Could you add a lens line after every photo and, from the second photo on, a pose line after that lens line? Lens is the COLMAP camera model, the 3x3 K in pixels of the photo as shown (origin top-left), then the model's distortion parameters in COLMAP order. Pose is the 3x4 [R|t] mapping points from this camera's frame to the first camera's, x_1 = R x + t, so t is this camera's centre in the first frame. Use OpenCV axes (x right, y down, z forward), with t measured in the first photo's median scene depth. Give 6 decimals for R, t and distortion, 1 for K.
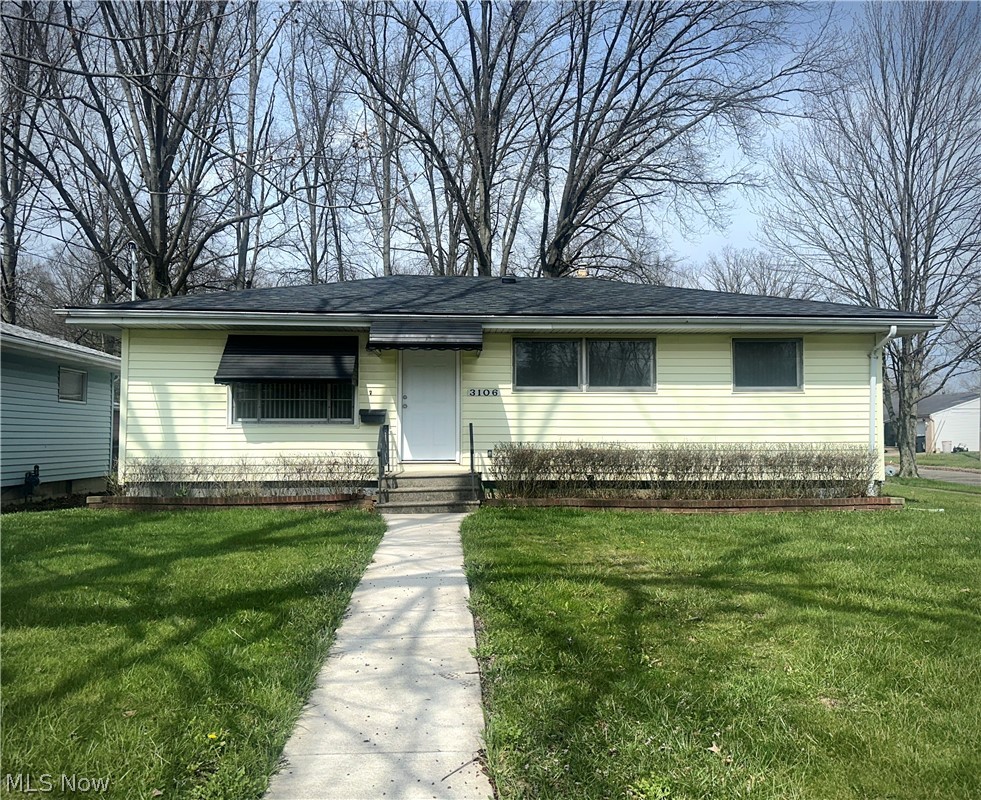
lens RADIAL K [[736.7, 0, 490.5], [0, 736.7, 400.0], [0, 0, 1]] dist [0.010208, 0.002104]
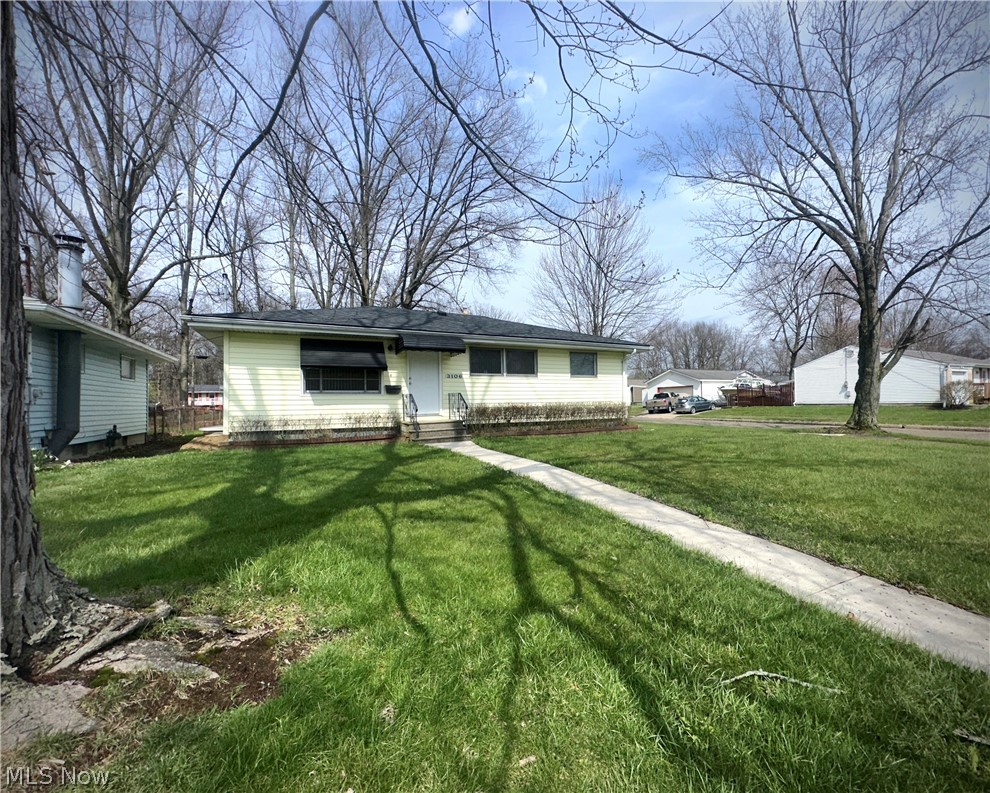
lens RADIAL K [[411.9, 0, 495.0], [0, 411.9, 396.5], [0, 0, 1]] dist [-0.001474, -0.000063]
pose [[0.922944, -0.005803, 0.384891, -0.310433], [-0.007167, 0.999454, 0.032254, 0.006267], [-0.384868, -0.032527, 0.922398, 0.018125]]
